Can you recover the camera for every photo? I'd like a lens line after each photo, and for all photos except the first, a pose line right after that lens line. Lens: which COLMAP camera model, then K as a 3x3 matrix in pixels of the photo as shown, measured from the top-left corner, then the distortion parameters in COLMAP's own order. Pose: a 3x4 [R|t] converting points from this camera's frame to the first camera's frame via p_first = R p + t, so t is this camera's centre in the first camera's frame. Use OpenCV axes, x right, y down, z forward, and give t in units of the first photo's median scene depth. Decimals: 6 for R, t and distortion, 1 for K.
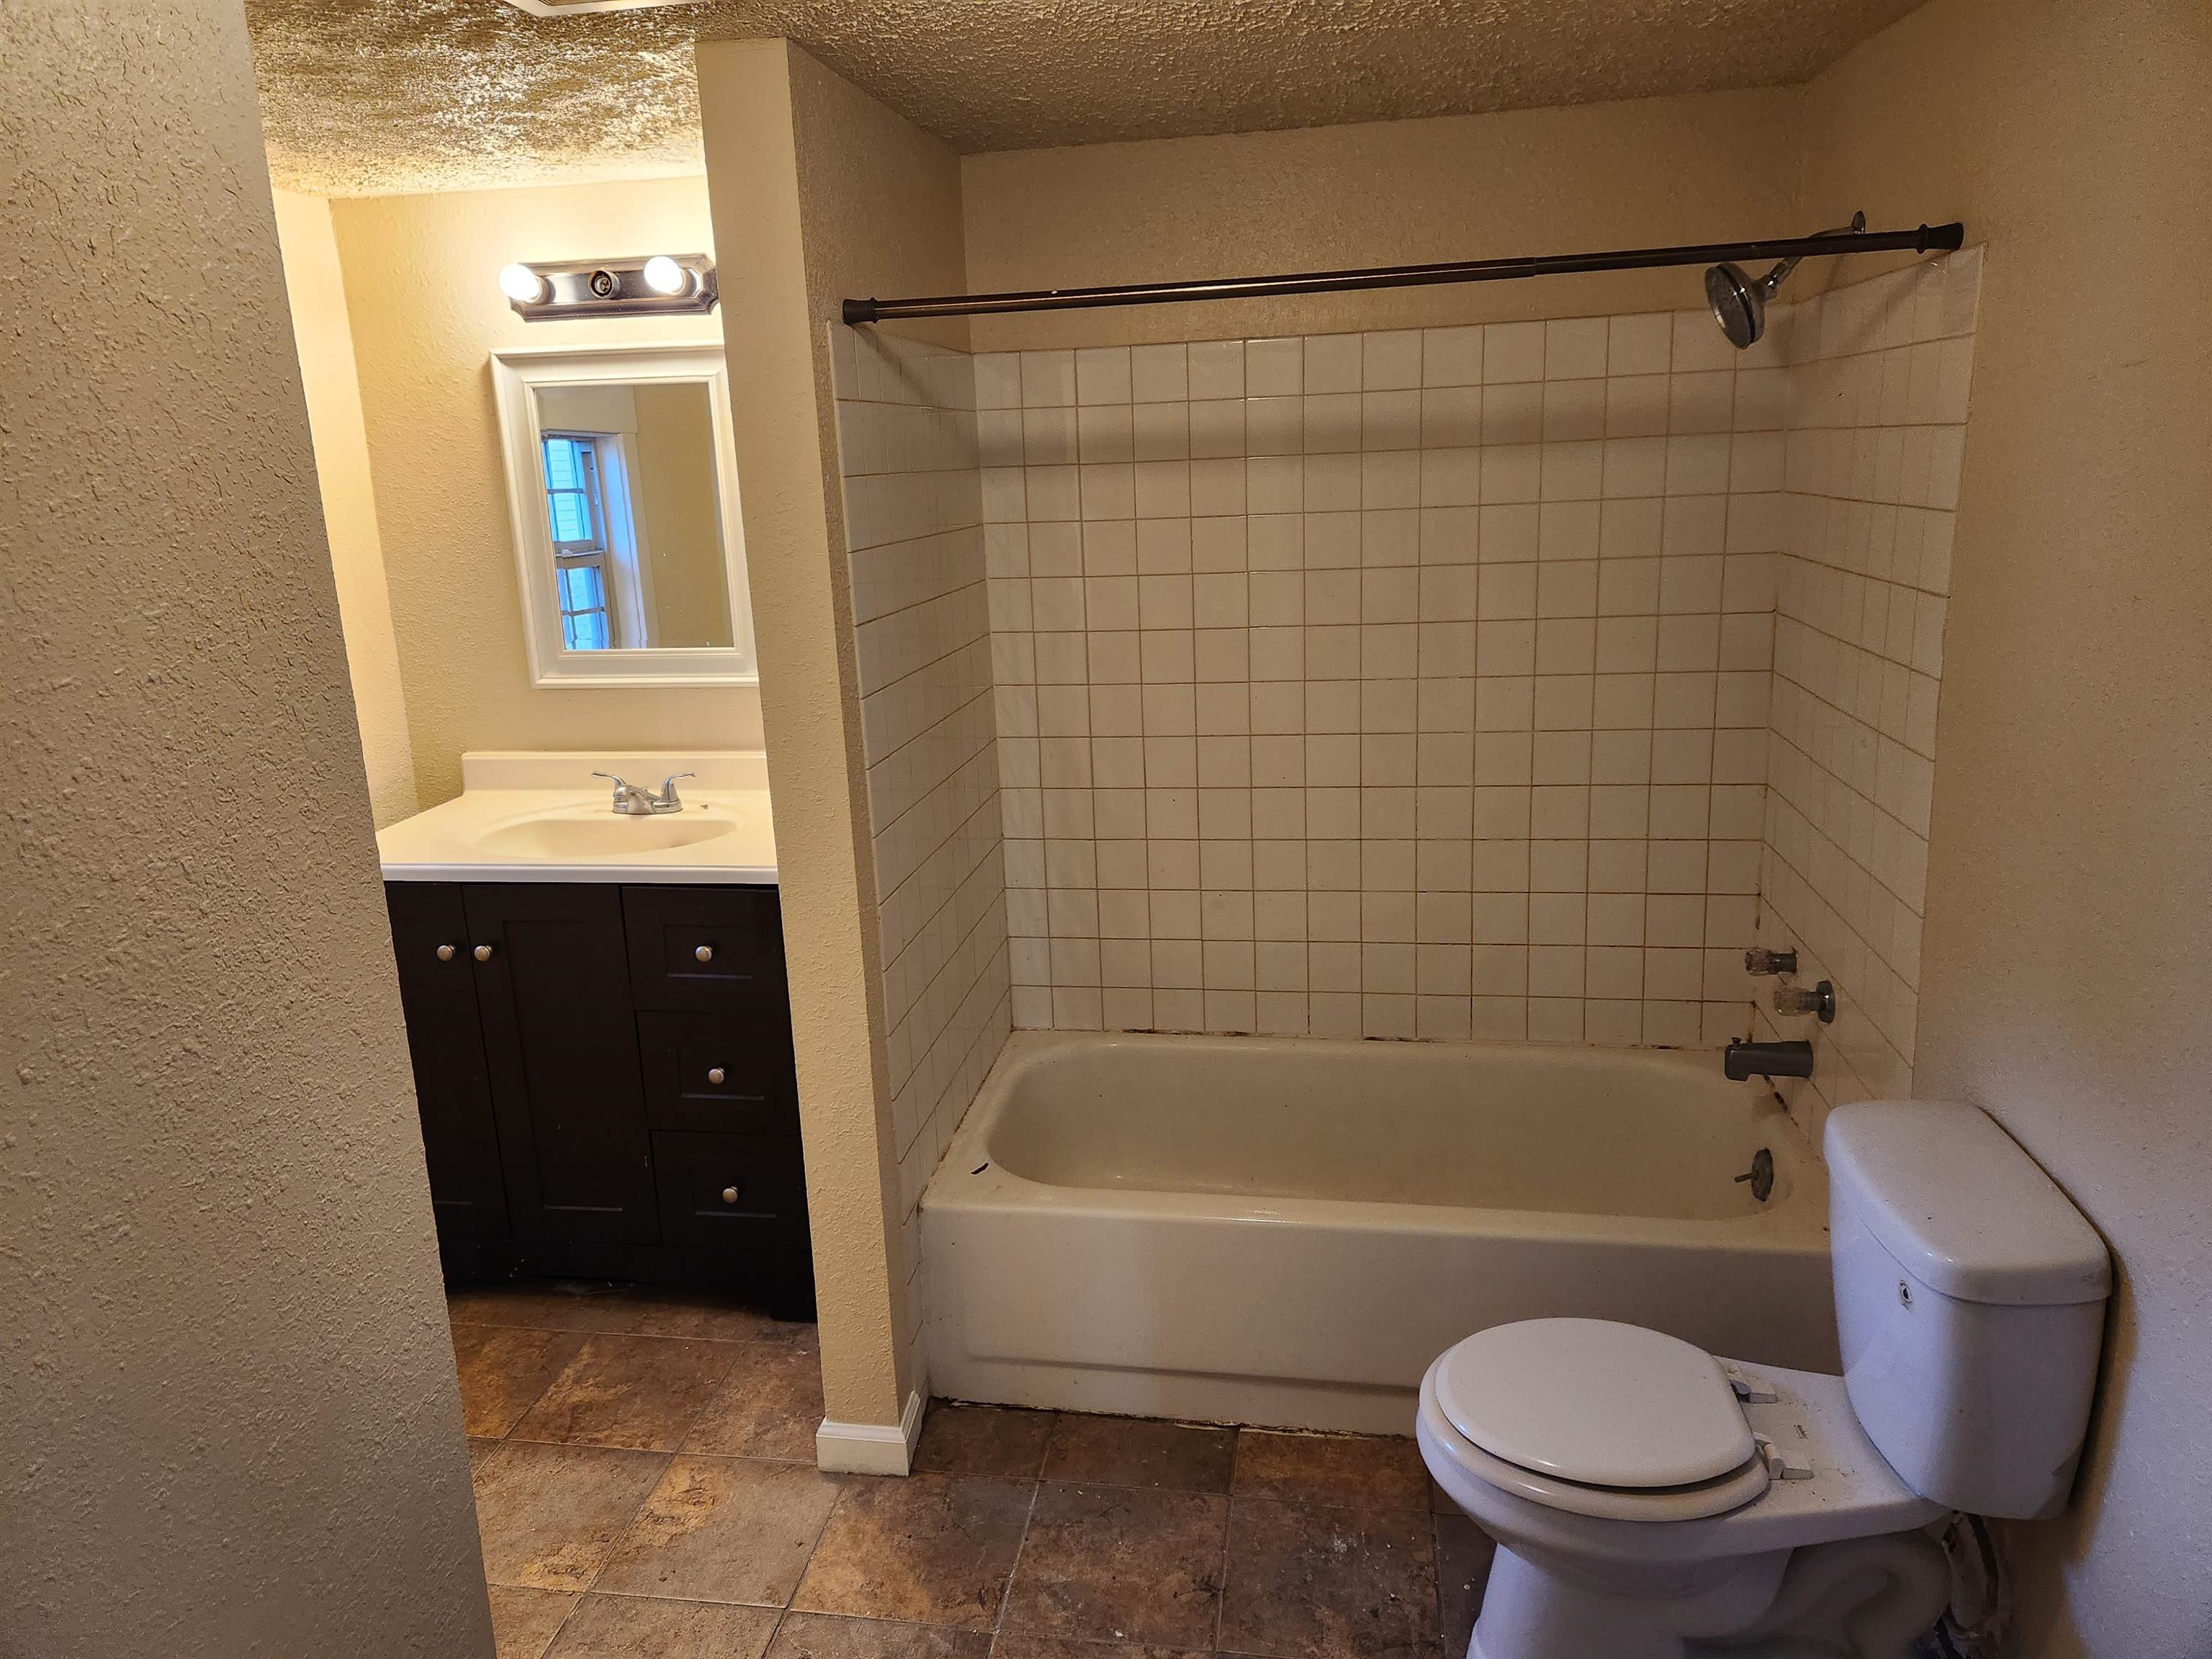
lens RADIAL K [[1468.7, 0, 1101.0], [0, 1468.7, 785.9], [0, 0, 1]] dist [0.085673, -0.077529]
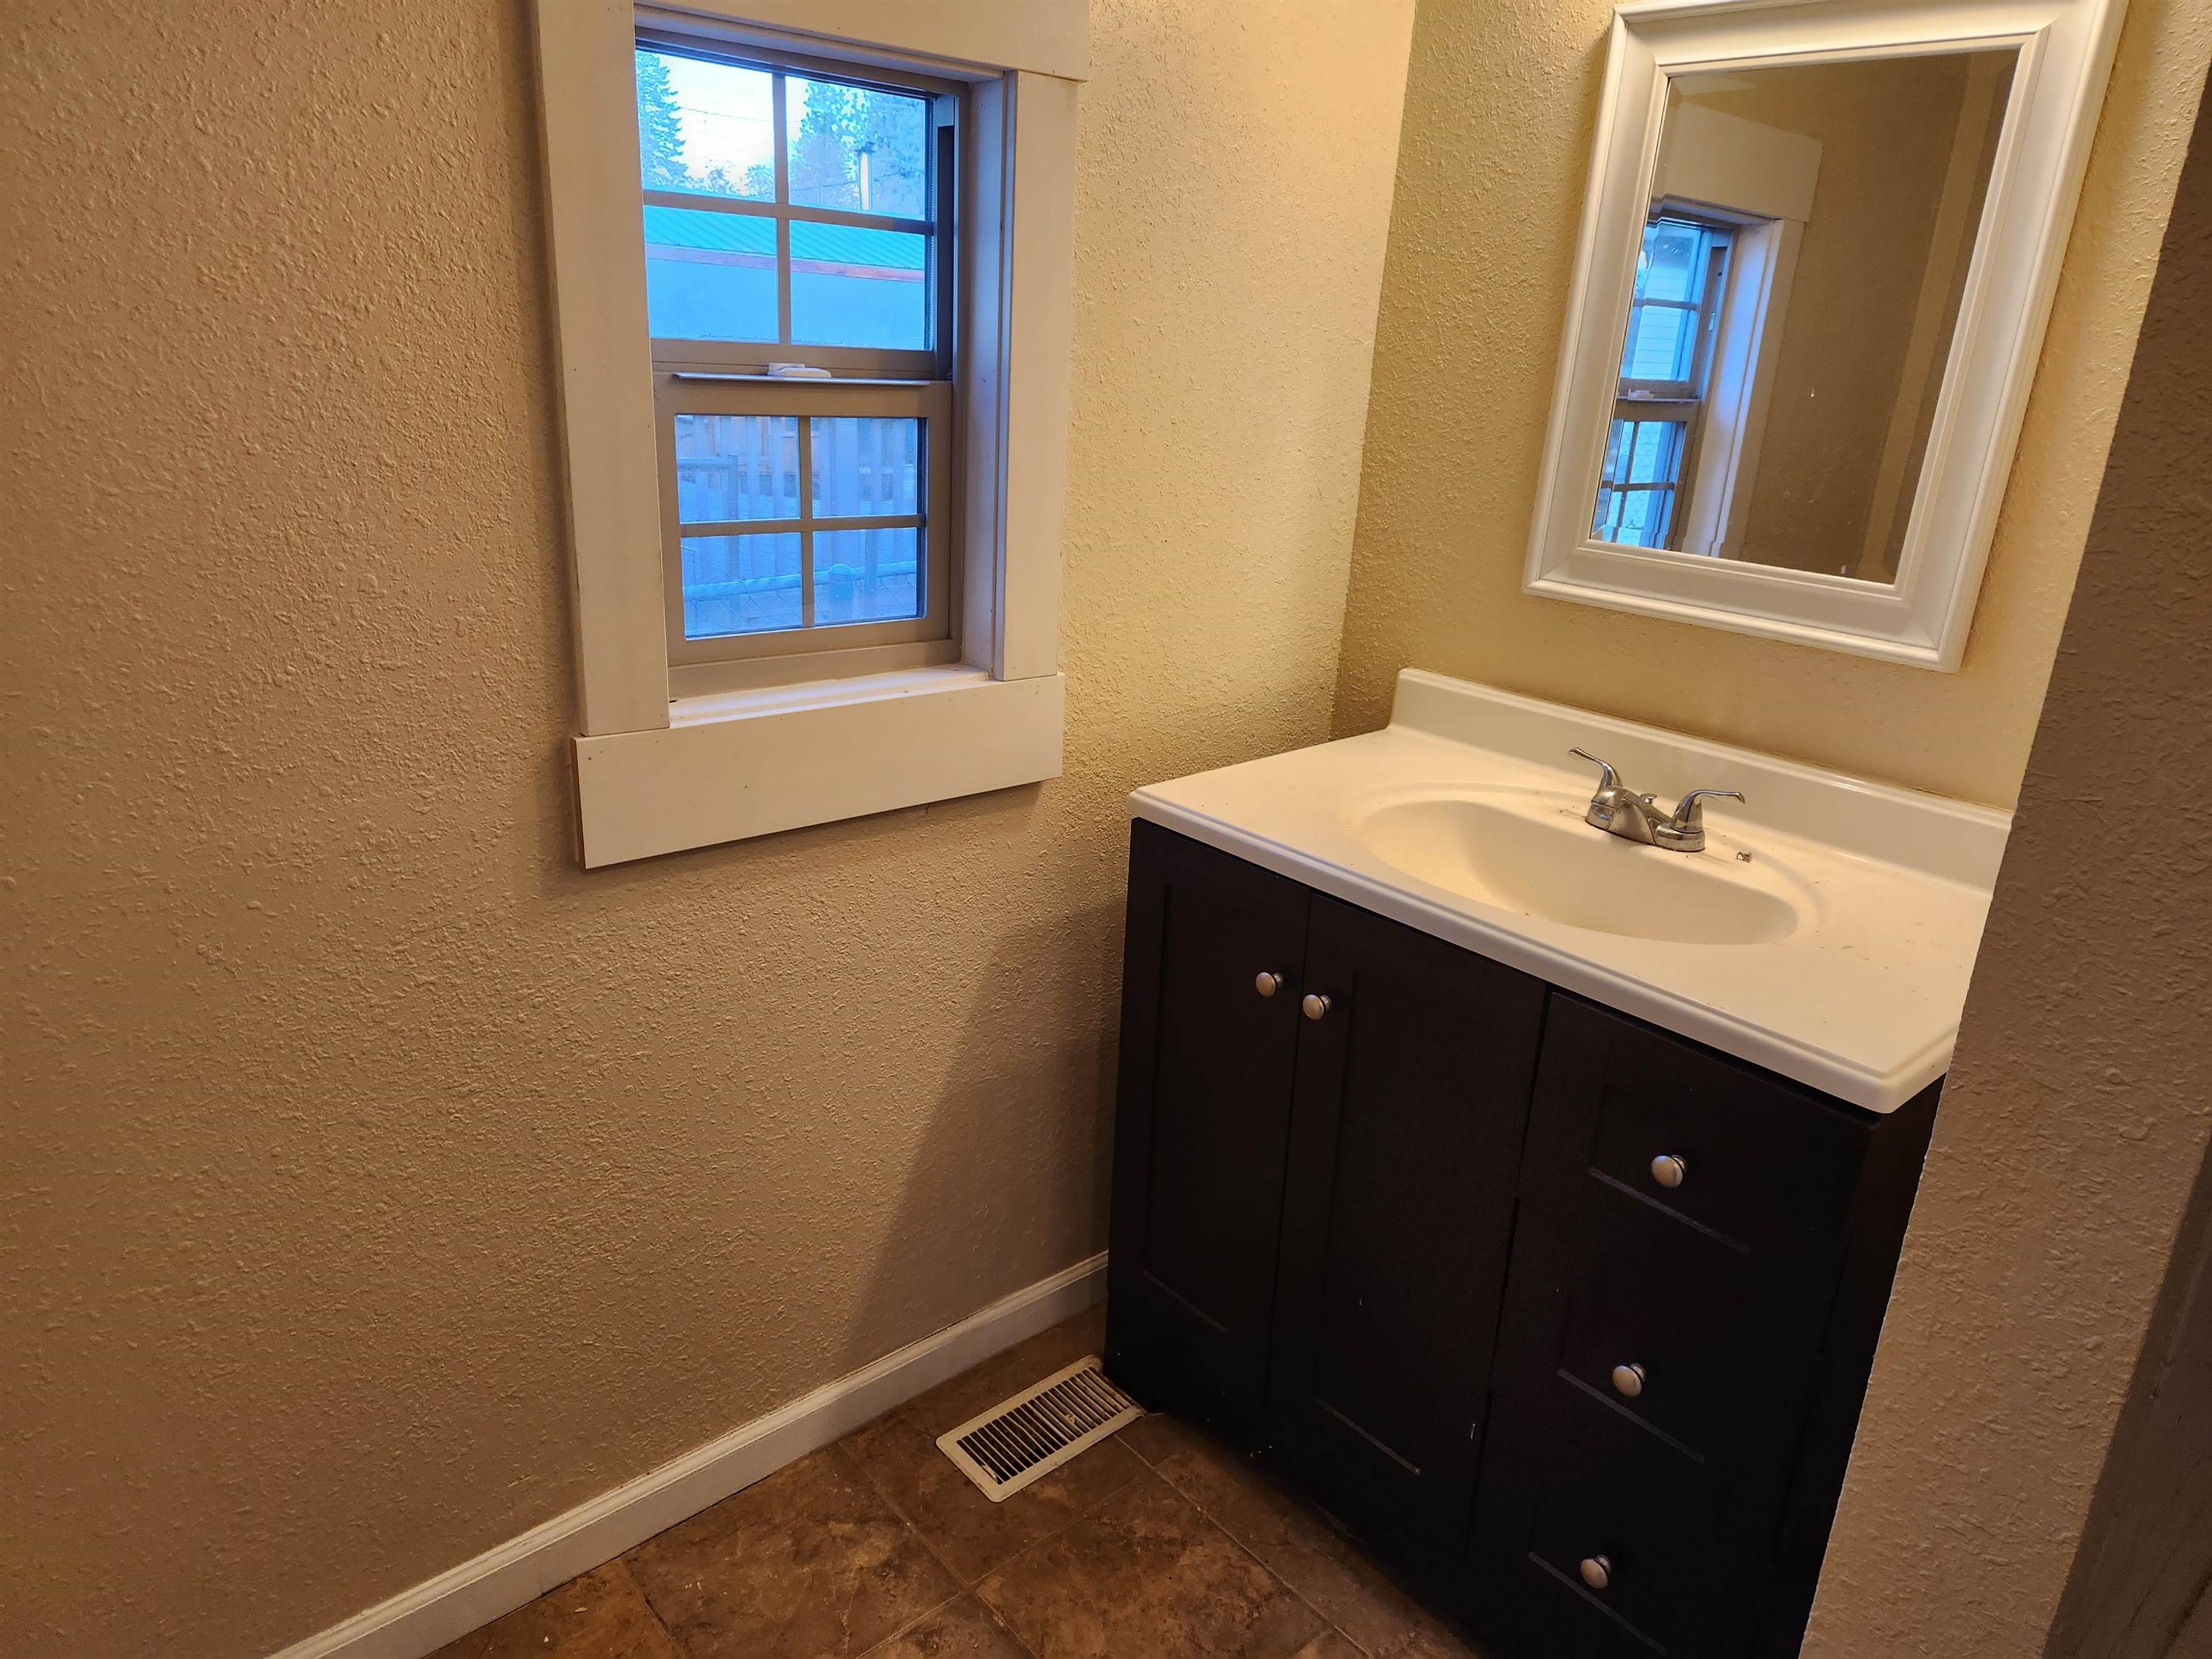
lens RADIAL K [[1466.3, 0, 1104.8], [0, 1466.3, 829.5], [0, 0, 1]] dist [0.073313, -0.081081]
pose [[0.765913, 0.281902, -0.577848, -0.129517], [-0.223144, 0.959438, 0.172292, -0.037980], [0.602979, -0.003018, 0.797751, 0.396967]]
